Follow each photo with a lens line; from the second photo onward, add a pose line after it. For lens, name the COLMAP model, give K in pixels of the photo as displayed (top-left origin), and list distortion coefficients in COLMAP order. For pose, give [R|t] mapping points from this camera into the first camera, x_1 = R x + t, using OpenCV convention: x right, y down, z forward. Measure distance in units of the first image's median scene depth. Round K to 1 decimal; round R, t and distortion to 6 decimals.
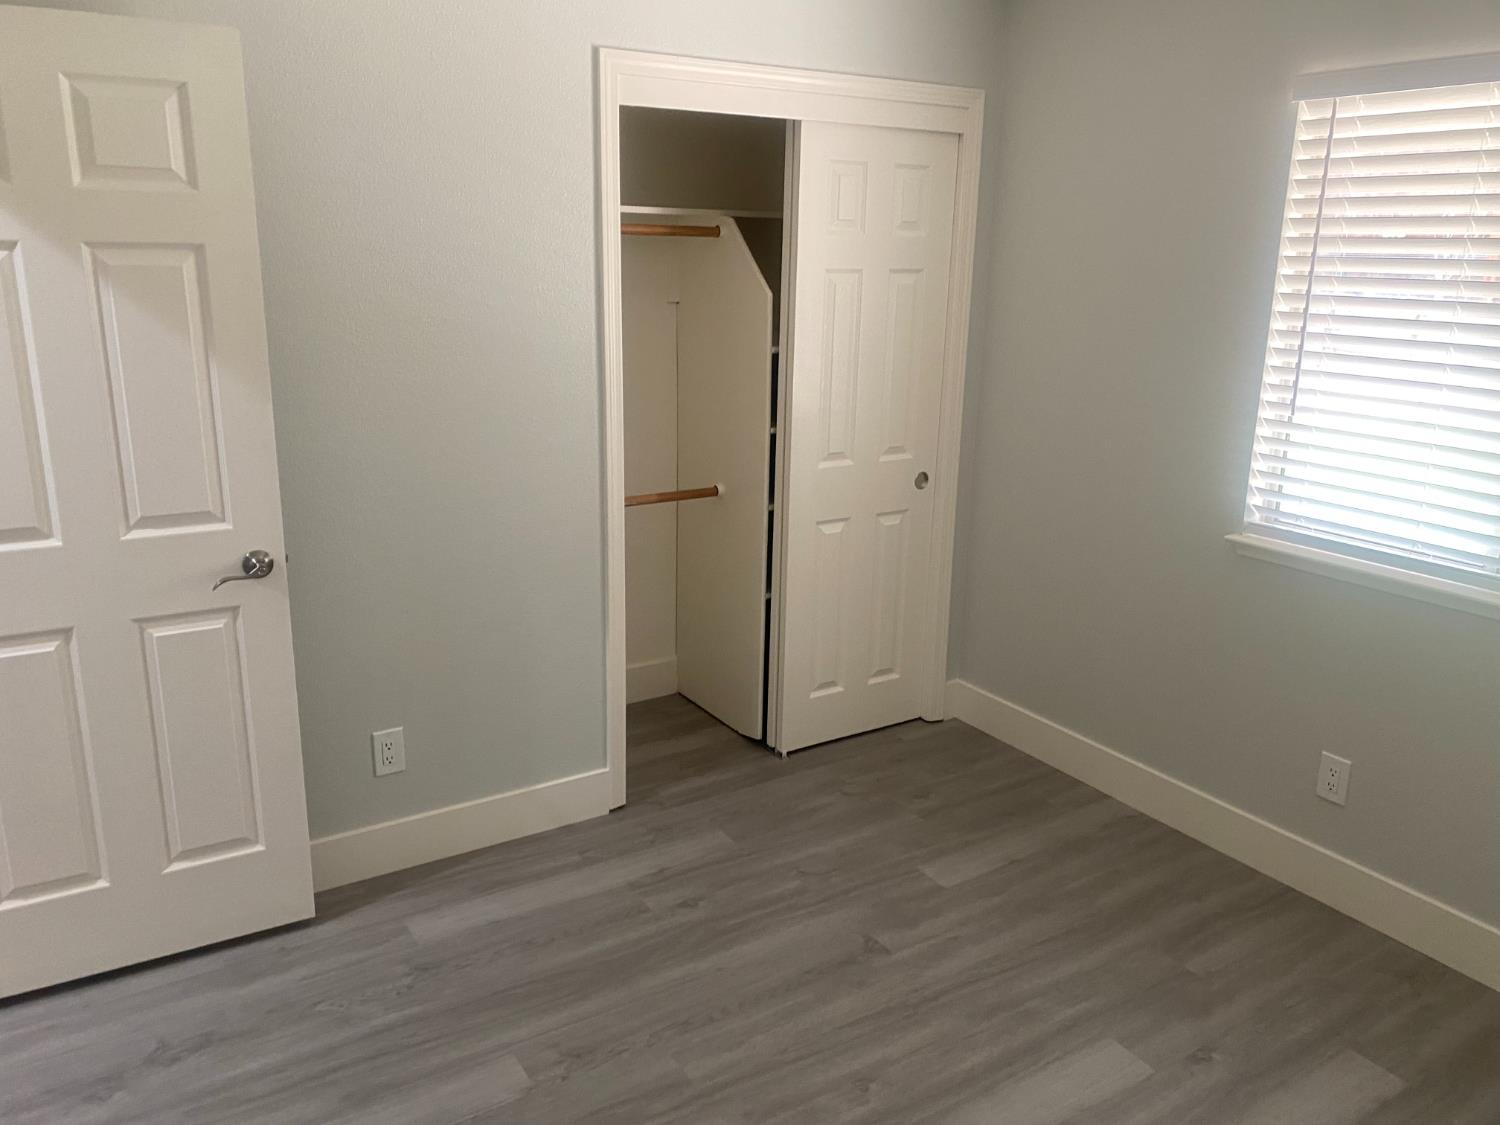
lens RADIAL K [[1148.3, 0, 748.2], [0, 1148.3, 545.7], [0, 0, 1]] dist [0.070854, -0.075460]
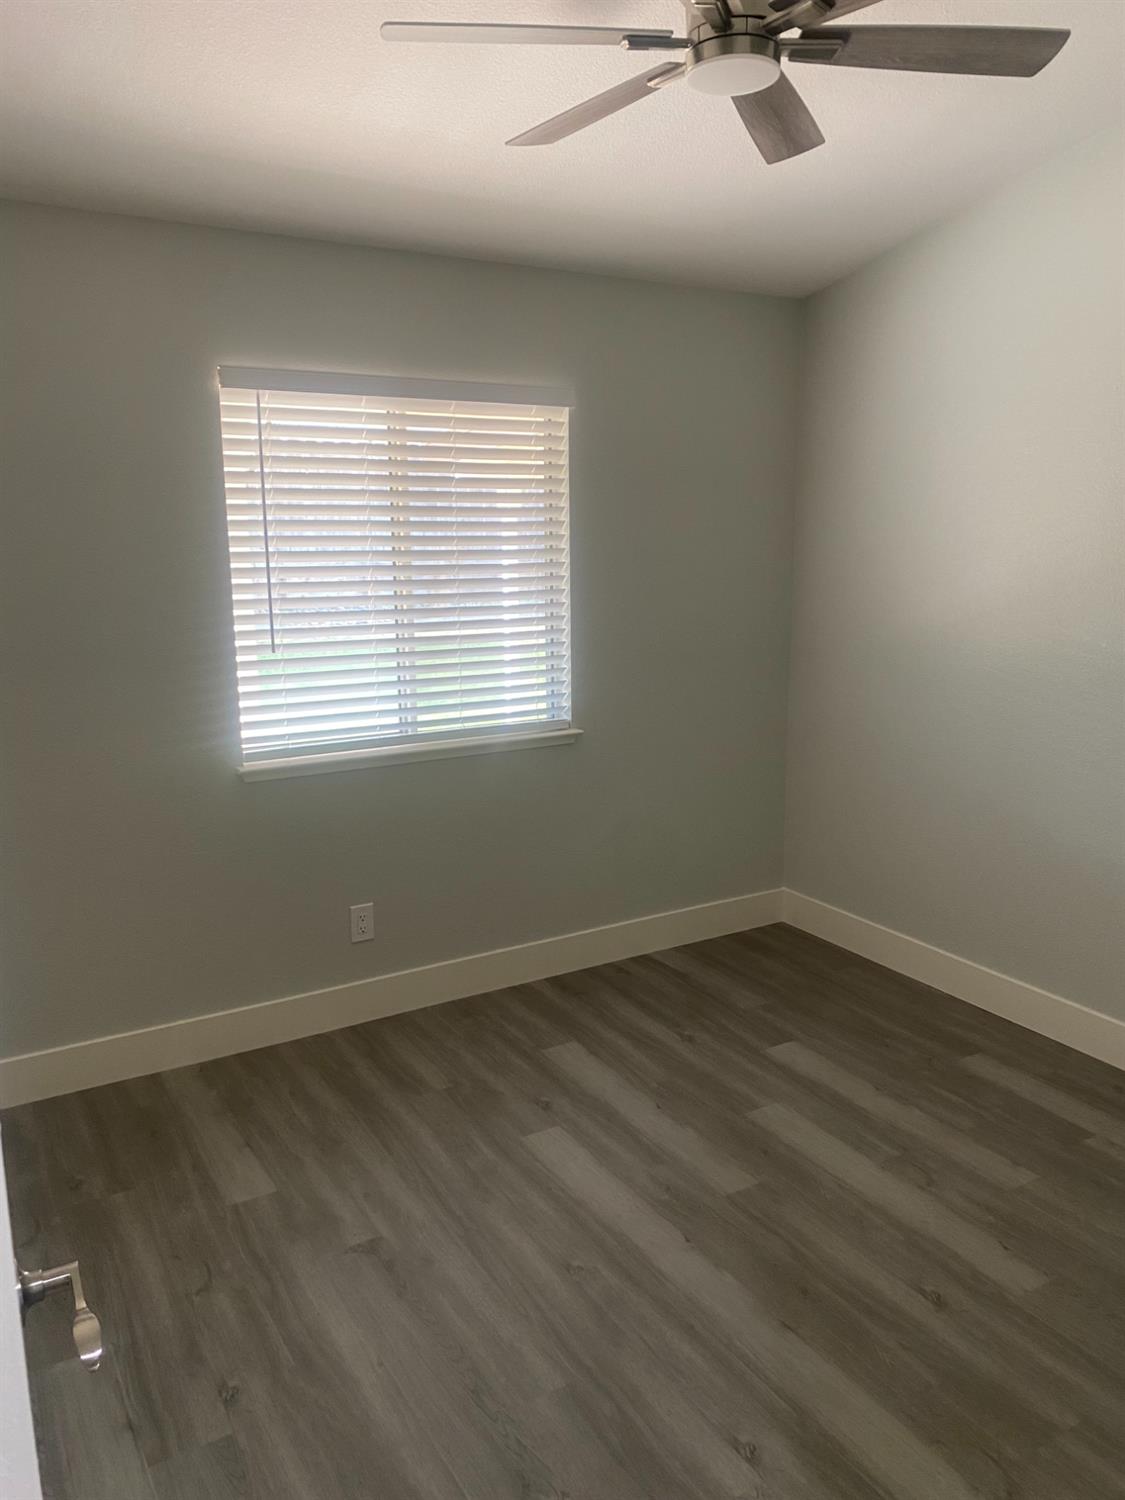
lens RADIAL K [[1148.3, 0, 562.8], [0, 1148.3, 740.2], [0, 0, 1]] dist [0.070854, -0.075460]
pose [[0.031526, -0.200946, 0.979095, -0.717120], [0.263026, 0.946722, 0.185833, -0.173004], [-0.964273, 0.251669, 0.082700, 0.659430]]
